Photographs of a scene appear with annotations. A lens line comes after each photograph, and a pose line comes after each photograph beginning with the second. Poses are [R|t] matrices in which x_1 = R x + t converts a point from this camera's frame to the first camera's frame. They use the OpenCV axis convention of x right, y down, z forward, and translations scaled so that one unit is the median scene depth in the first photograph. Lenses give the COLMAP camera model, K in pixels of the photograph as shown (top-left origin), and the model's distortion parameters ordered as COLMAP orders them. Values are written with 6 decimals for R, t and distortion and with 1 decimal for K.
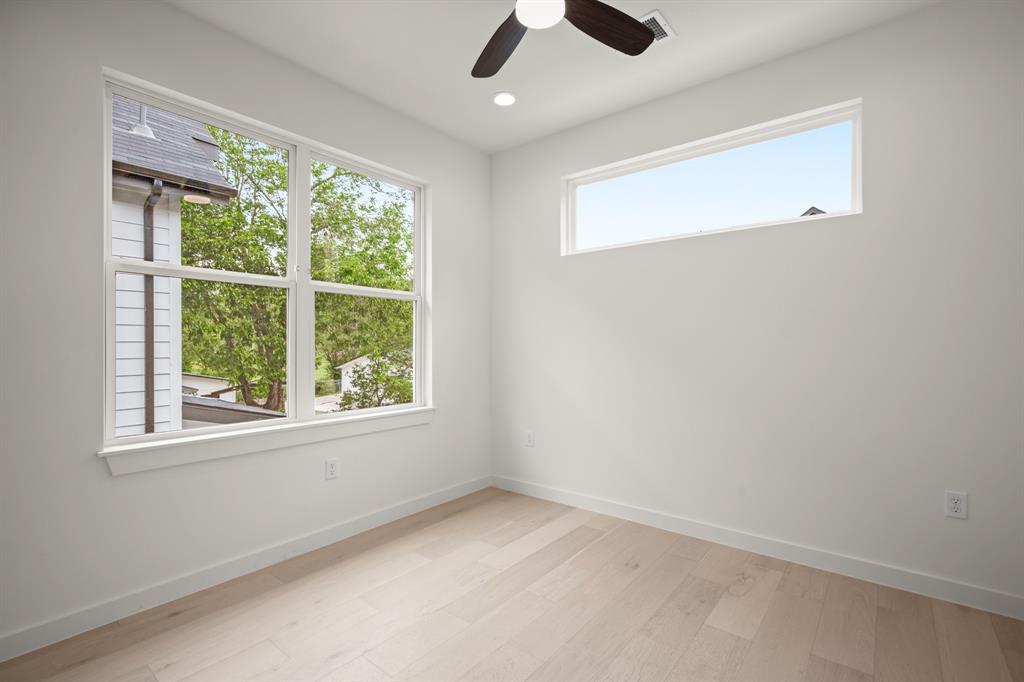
lens RADIAL K [[466.4, 0, 522.4], [0, 466.4, 346.4], [0, 0, 1]] dist [0.002796, -0.000516]
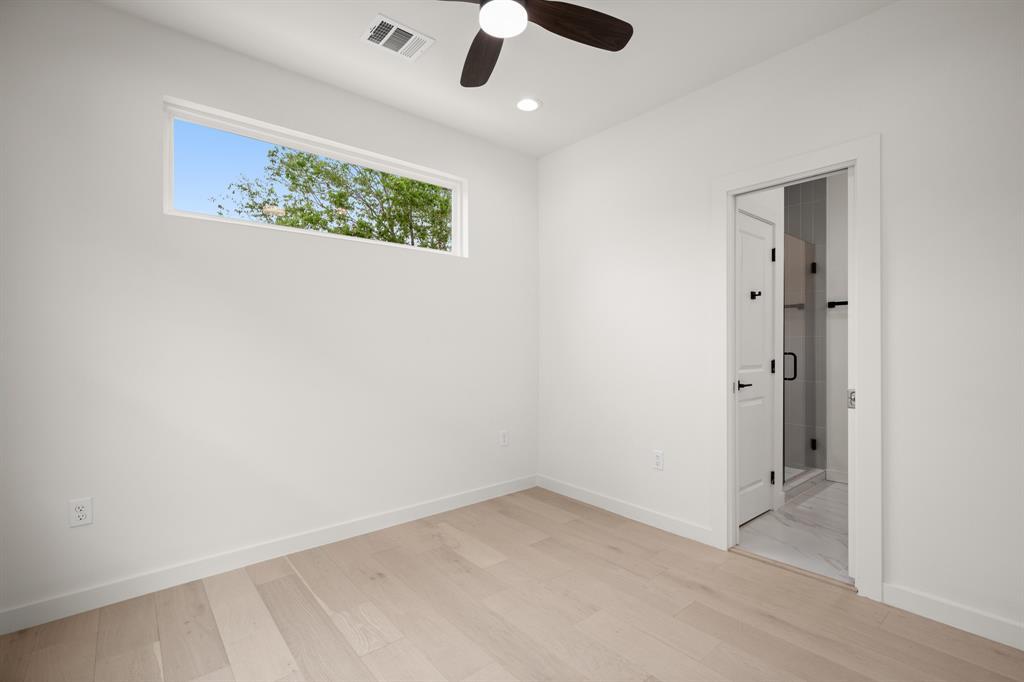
lens RADIAL K [[466.4, 0, 508.9], [0, 466.4, 345.4], [0, 0, 1]] dist [0.002796, -0.000516]
pose [[0.193661, 0.001633, 0.981067, -0.483841], [0.010883, 0.999934, -0.003813, -0.001860], [-0.981008, 0.011415, 0.193631, 0.394906]]
